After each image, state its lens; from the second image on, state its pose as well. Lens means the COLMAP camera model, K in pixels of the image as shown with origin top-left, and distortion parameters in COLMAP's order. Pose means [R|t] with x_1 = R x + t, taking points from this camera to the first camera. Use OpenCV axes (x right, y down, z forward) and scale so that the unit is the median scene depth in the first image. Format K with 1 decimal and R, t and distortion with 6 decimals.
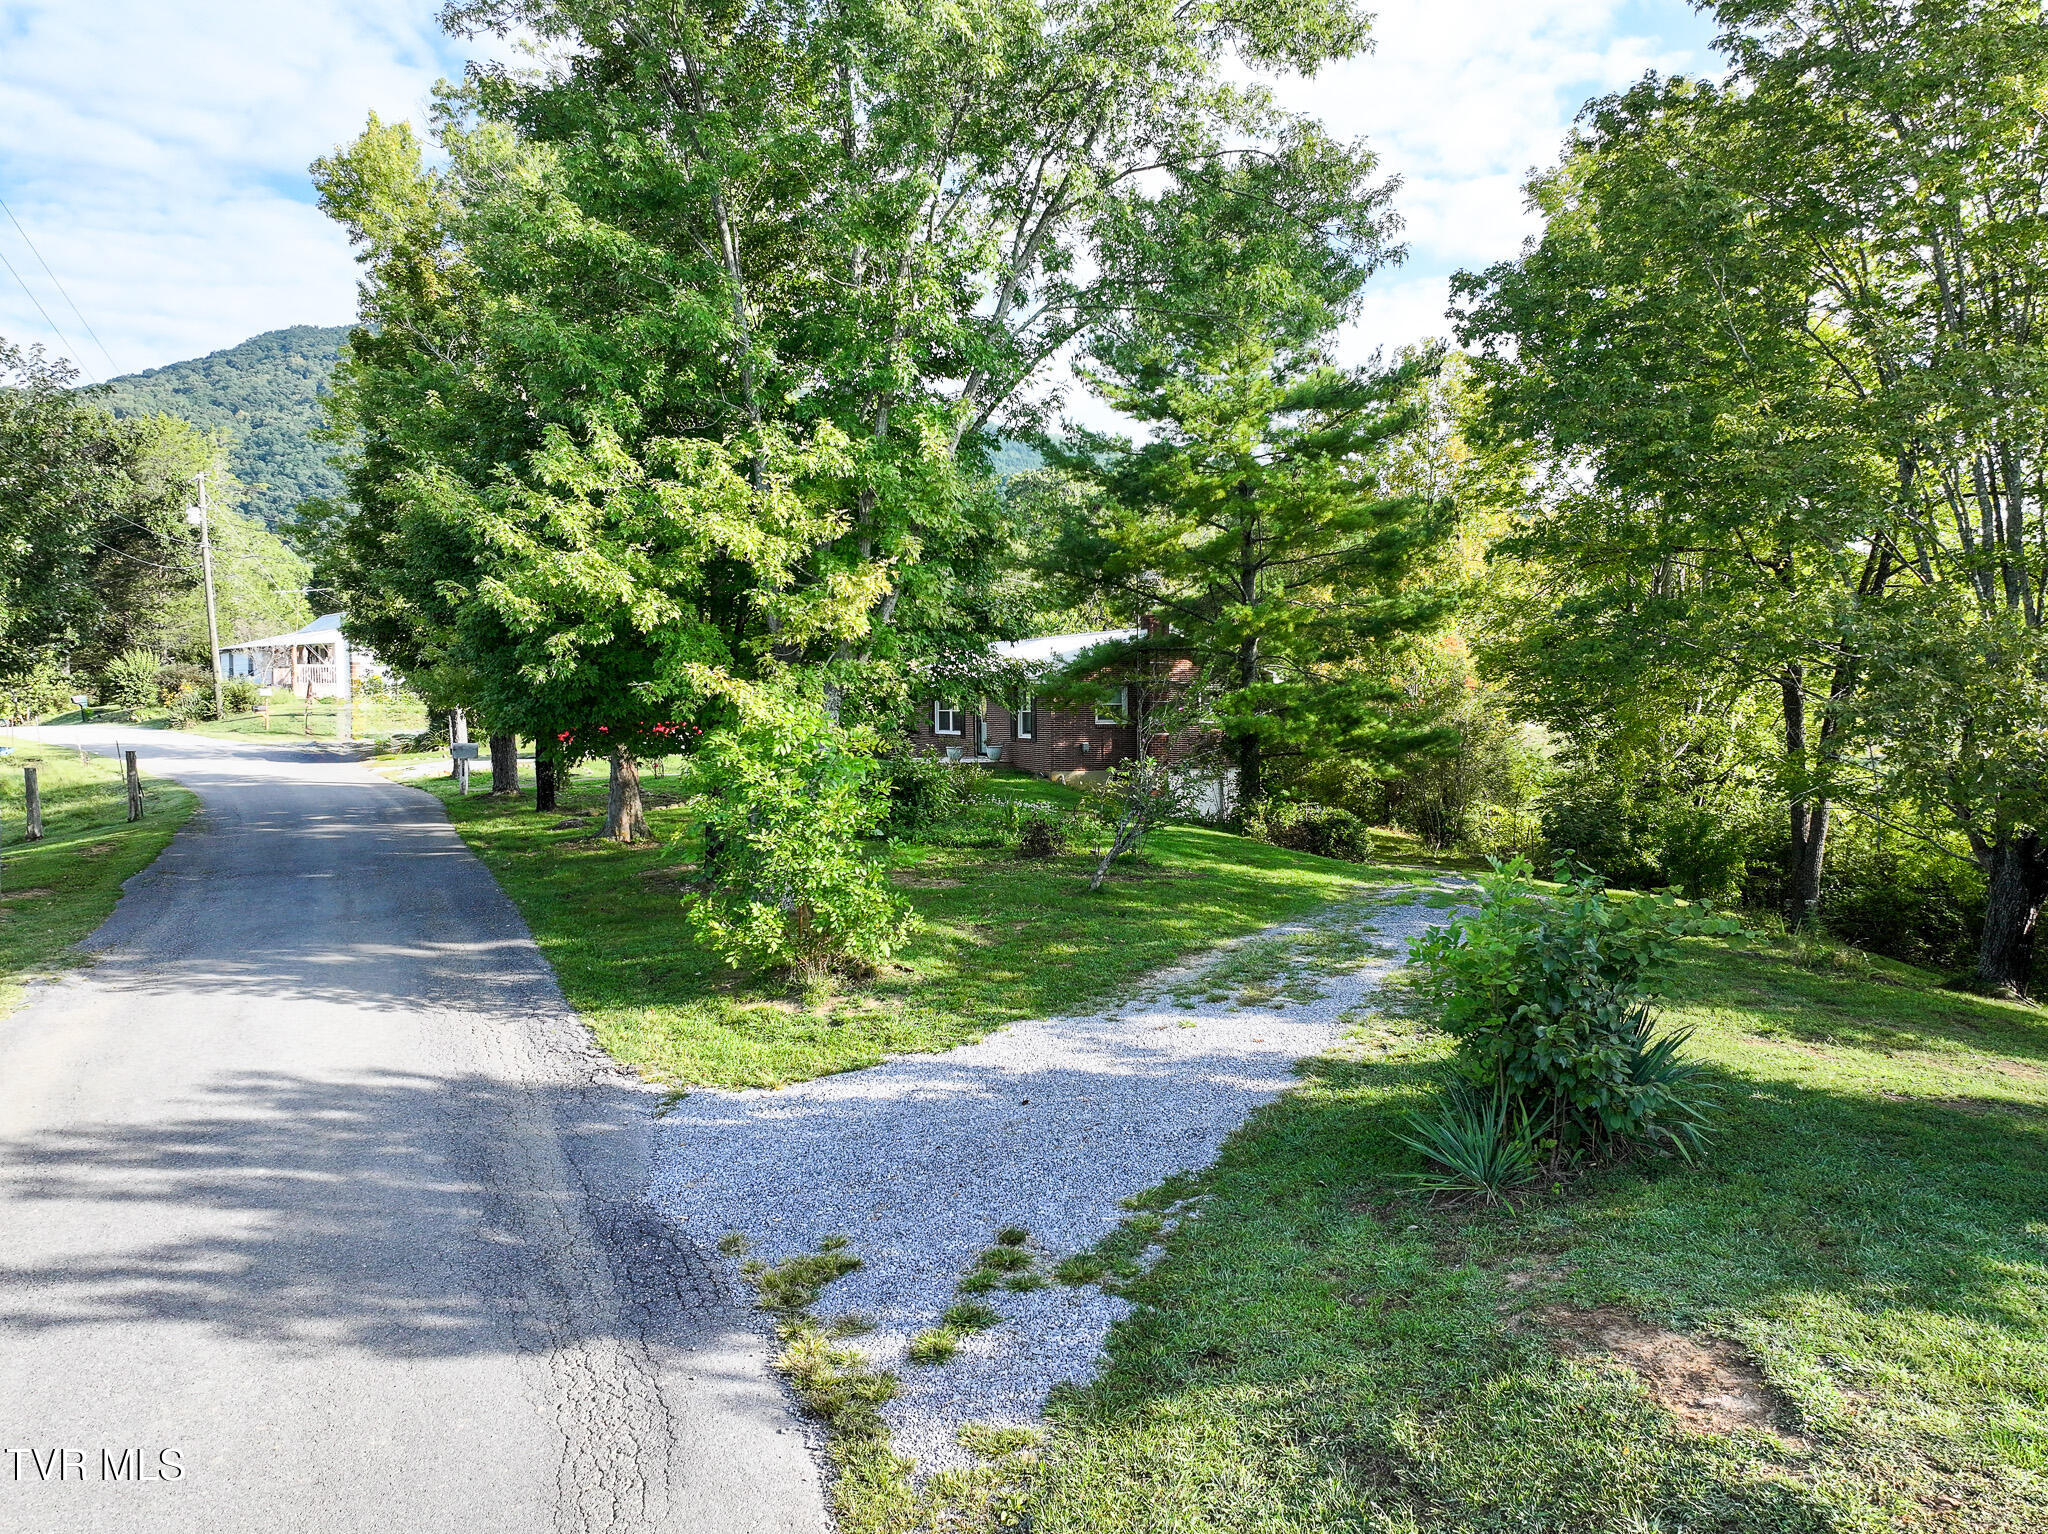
lens RADIAL K [[1435.2, 0, 1032.8], [0, 1435.2, 762.2], [0, 0, 1]] dist [-0.002761, 0.016652]
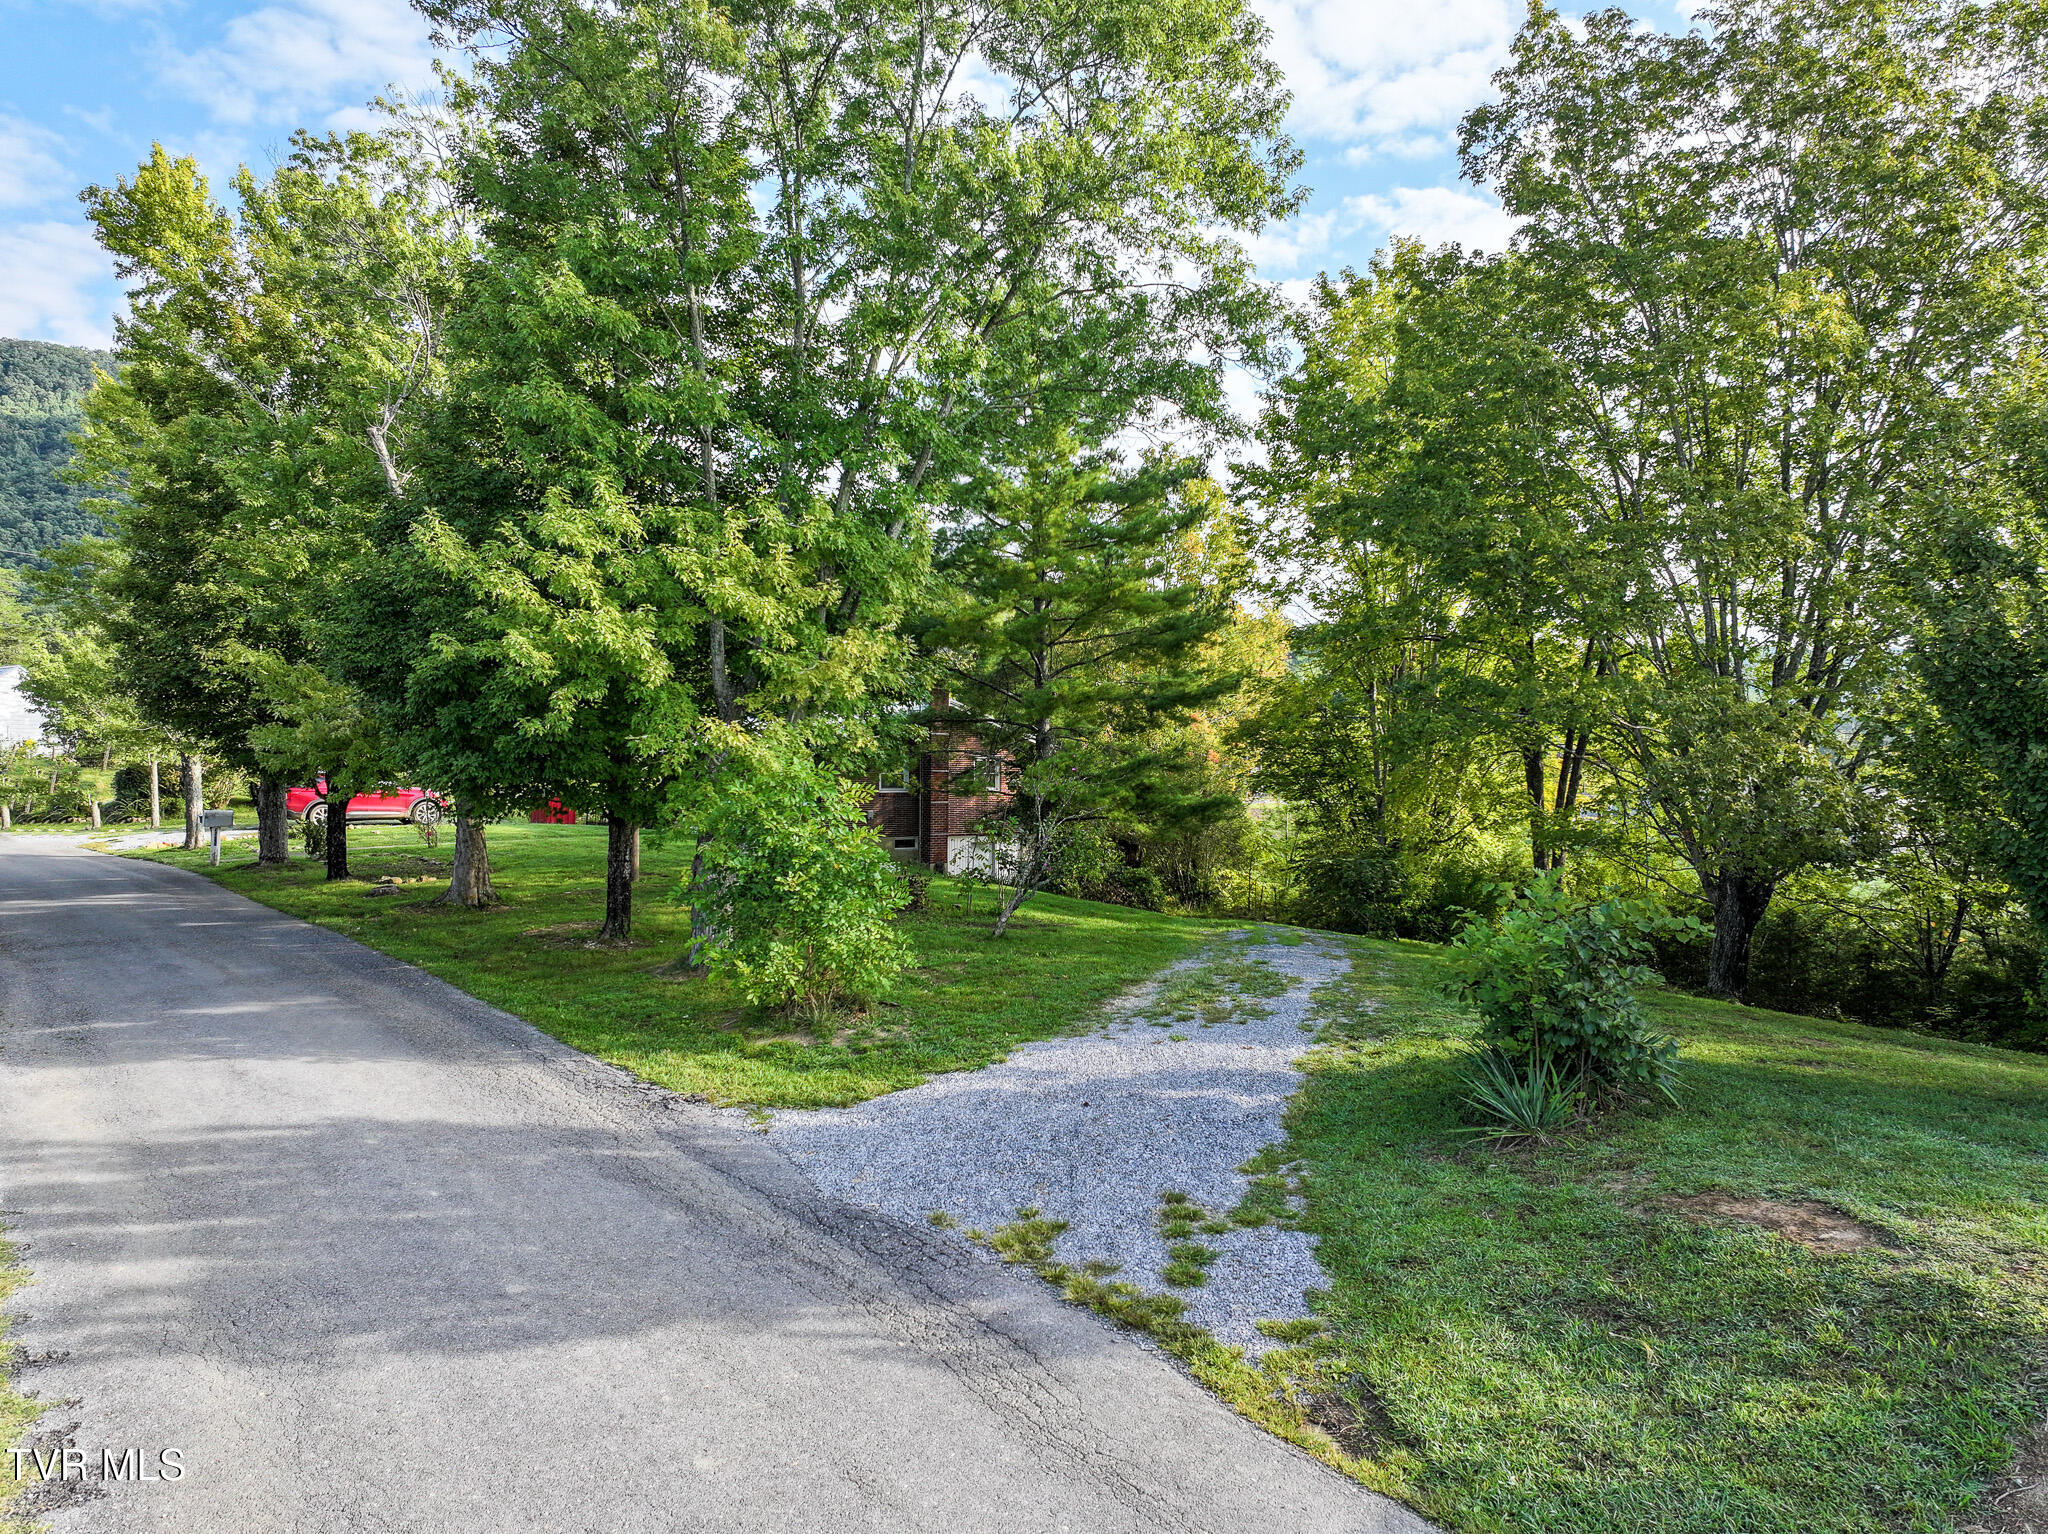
lens RADIAL K [[1435.2, 0, 1032.8], [0, 1435.2, 762.2], [0, 0, 1]] dist [-0.002761, 0.016652]
pose [[0.972566, 0.006941, 0.232524, -0.238457], [0.005690, 0.998546, -0.053606, 0.021238], [-0.232558, 0.053459, 0.971112, -0.079782]]
